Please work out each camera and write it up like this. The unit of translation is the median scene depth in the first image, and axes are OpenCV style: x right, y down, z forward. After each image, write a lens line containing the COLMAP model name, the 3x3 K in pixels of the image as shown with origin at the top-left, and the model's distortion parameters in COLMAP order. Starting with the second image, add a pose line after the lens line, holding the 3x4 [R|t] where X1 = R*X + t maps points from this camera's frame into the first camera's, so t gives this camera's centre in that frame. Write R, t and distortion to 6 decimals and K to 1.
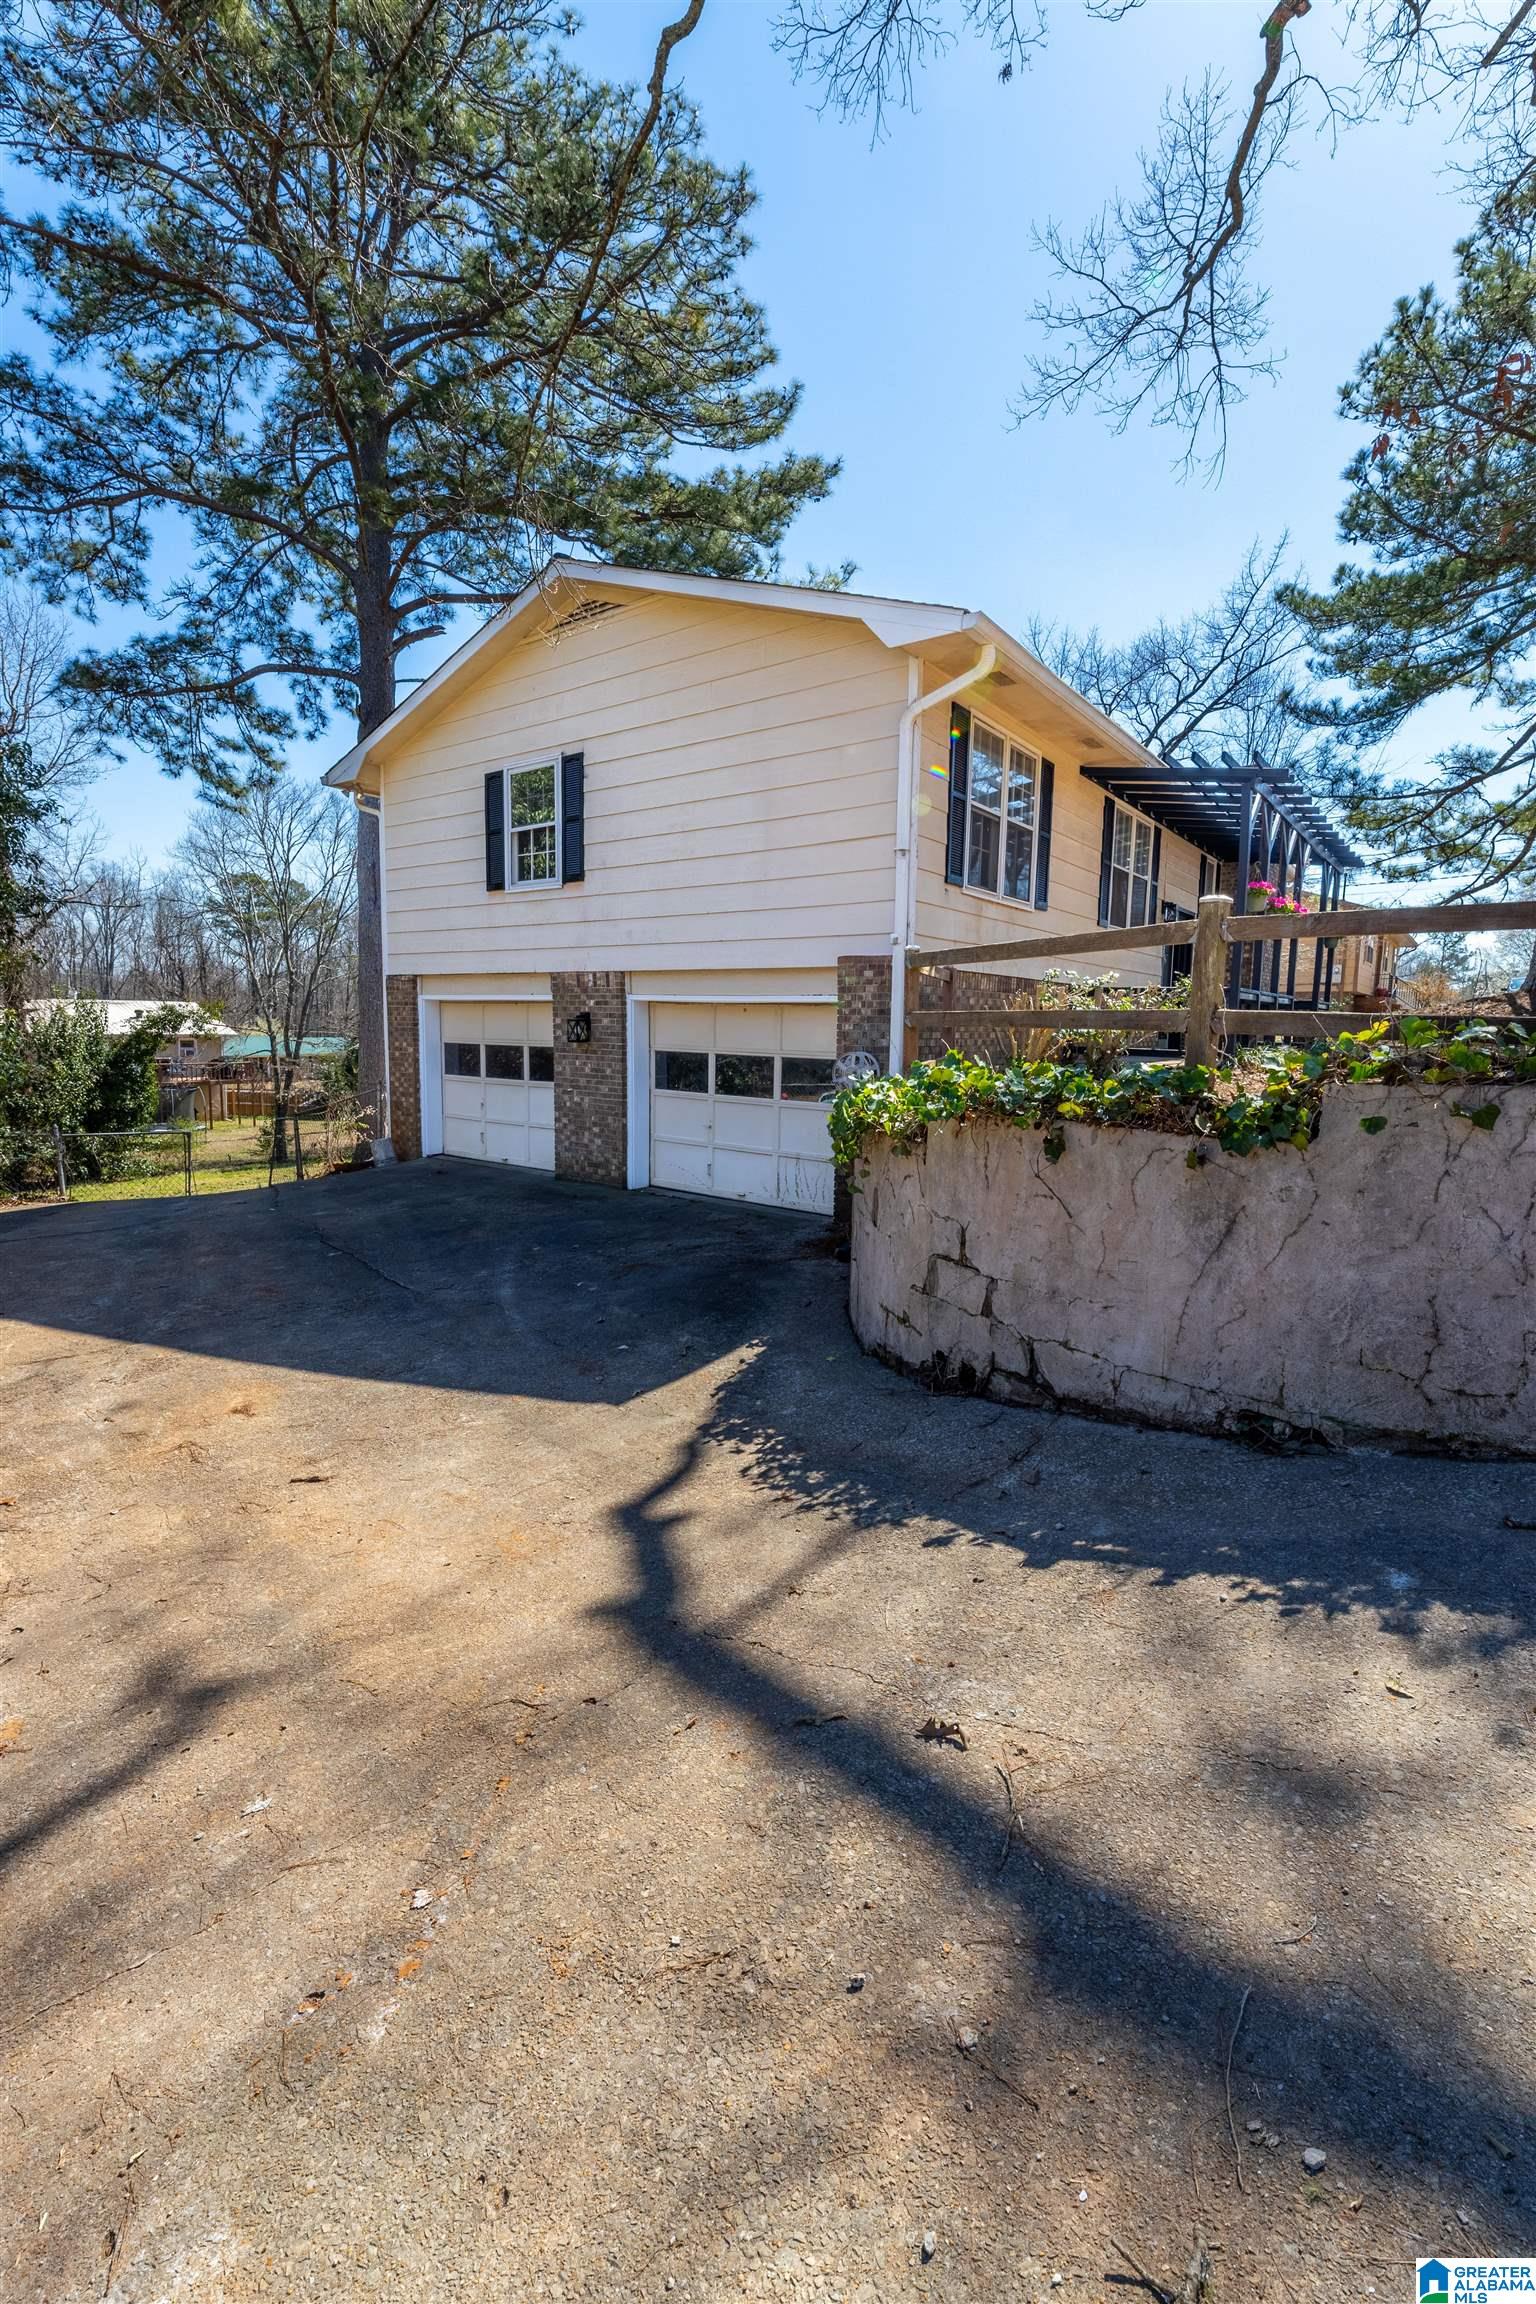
lens RADIAL K [[936.2, 0, 768.0], [0, 936.2, 1152.0], [0, 0, 1]] dist [-0.002456, -0.000378]
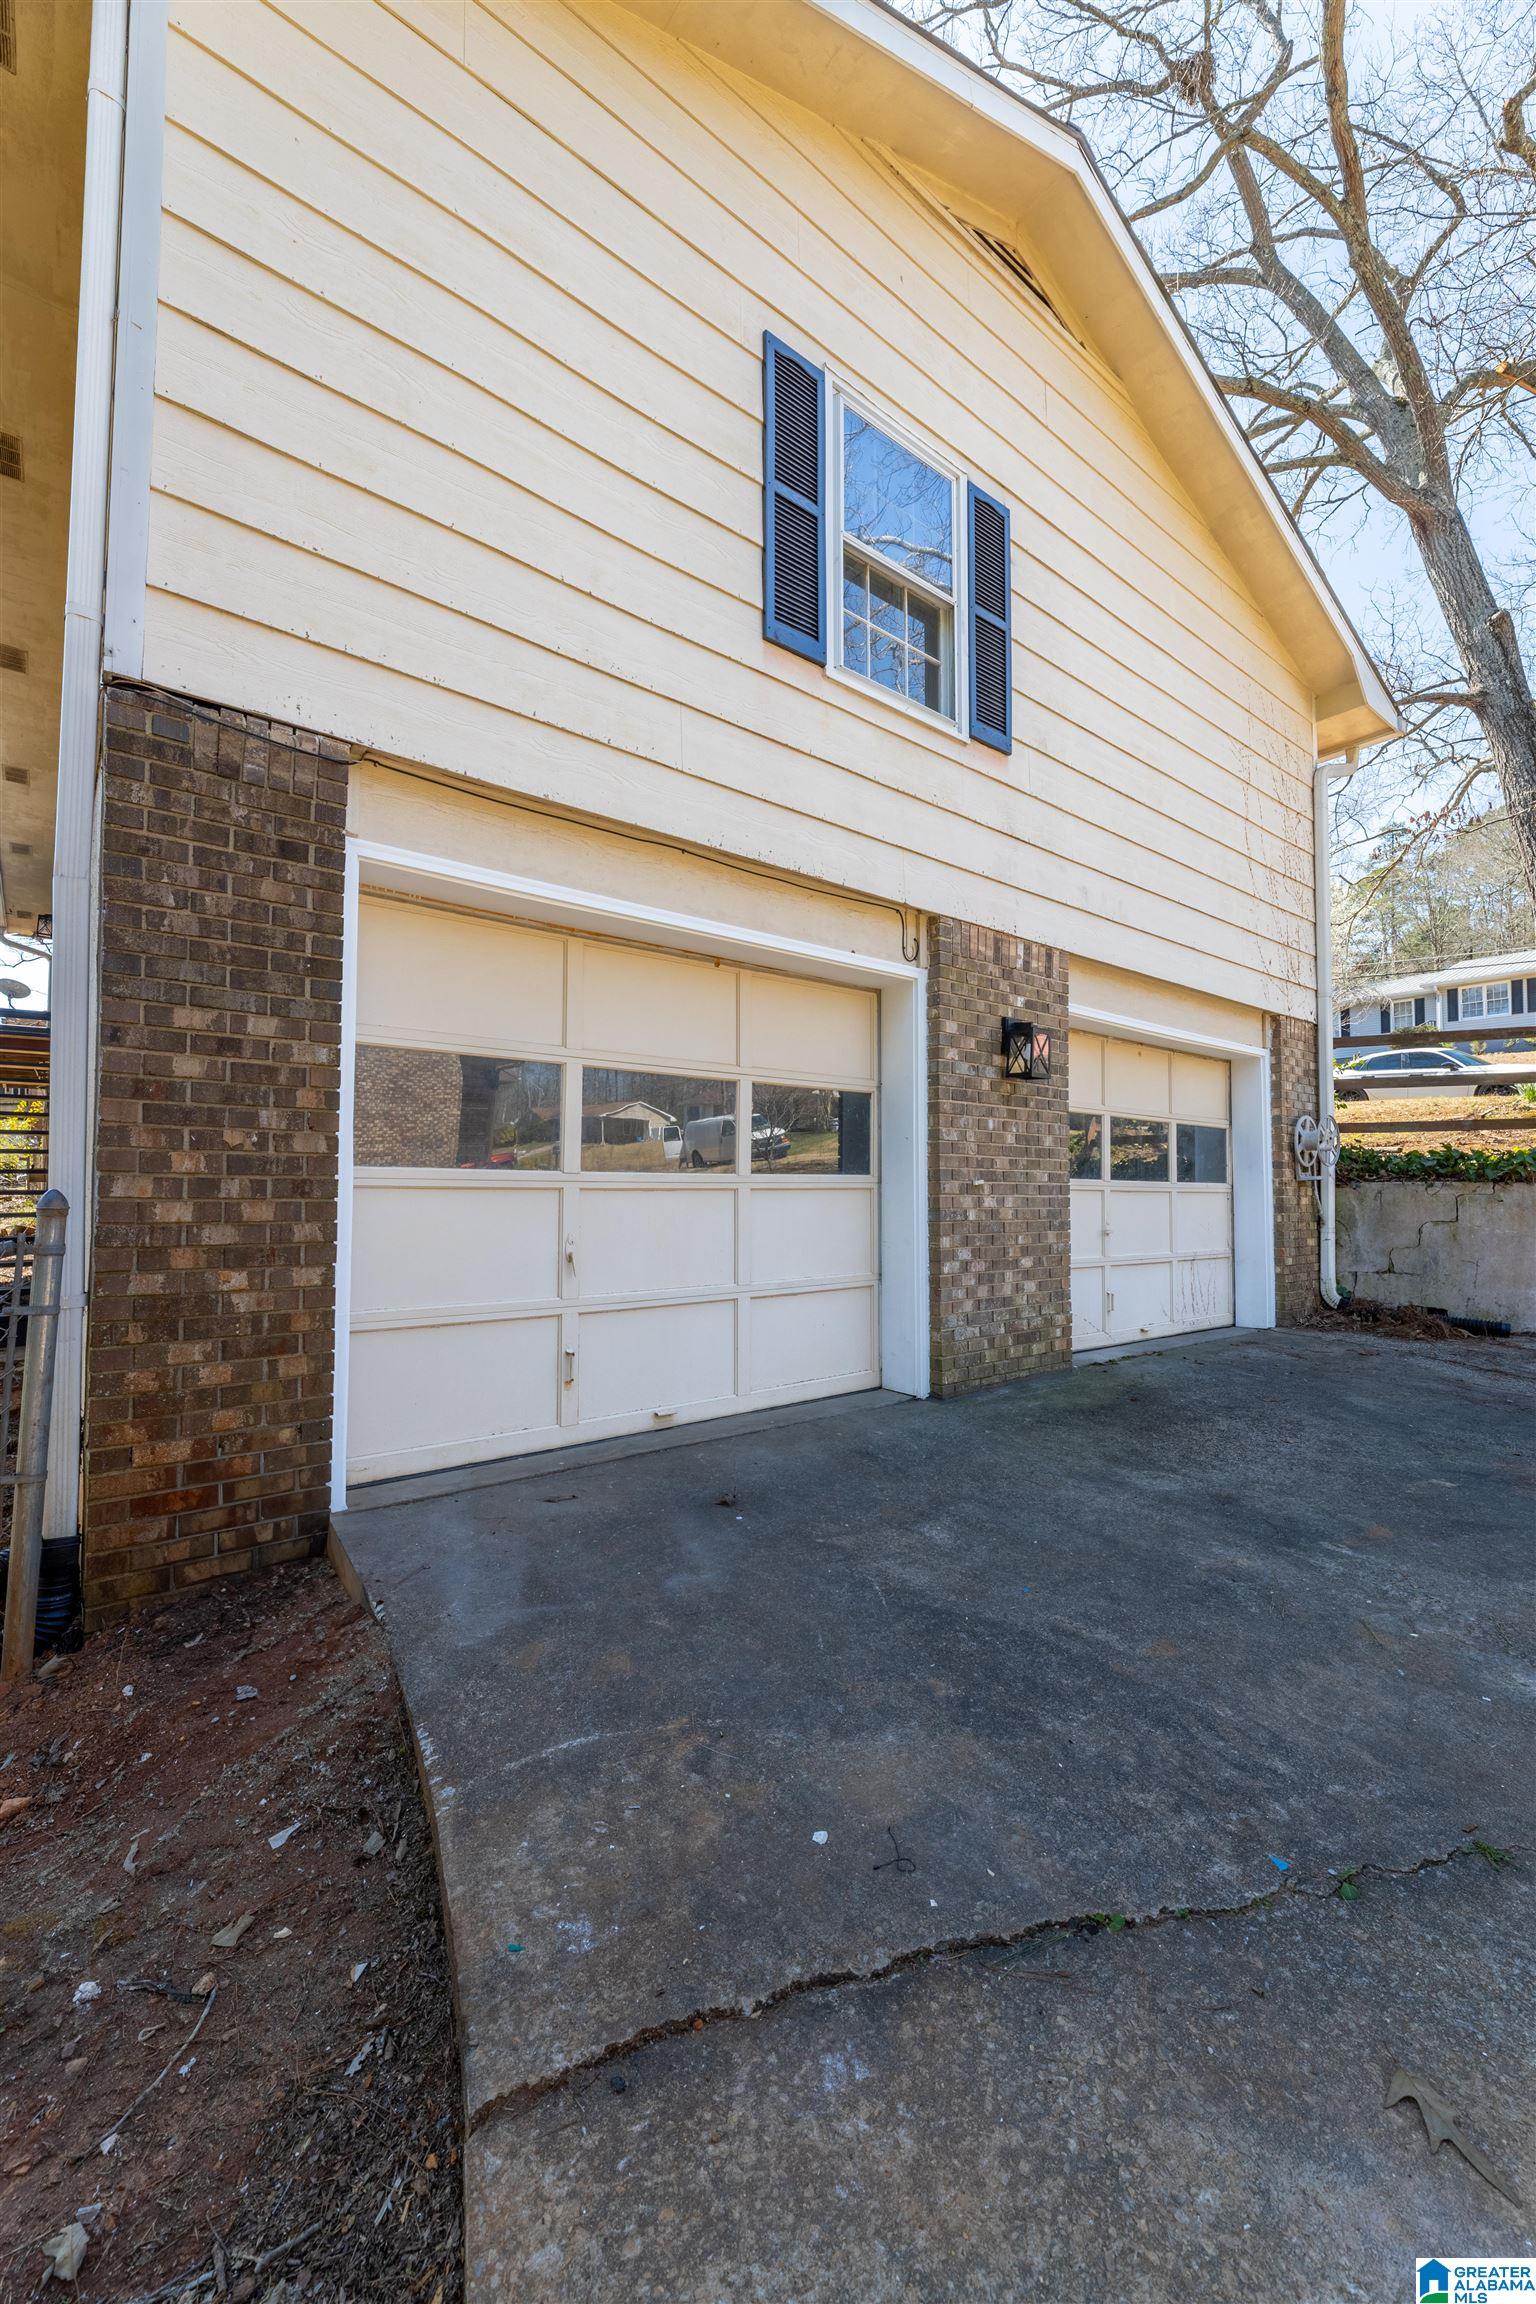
lens RADIAL K [[936.2, 0, 768.0], [0, 936.2, 1152.0], [0, 0, 1]] dist [-0.002456, -0.000378]
pose [[0.258214, 0.018198, 0.965916, -0.684951], [0.123680, 0.990973, -0.051733, -0.071721], [-0.958138, 0.132823, 0.253632, 1.001493]]
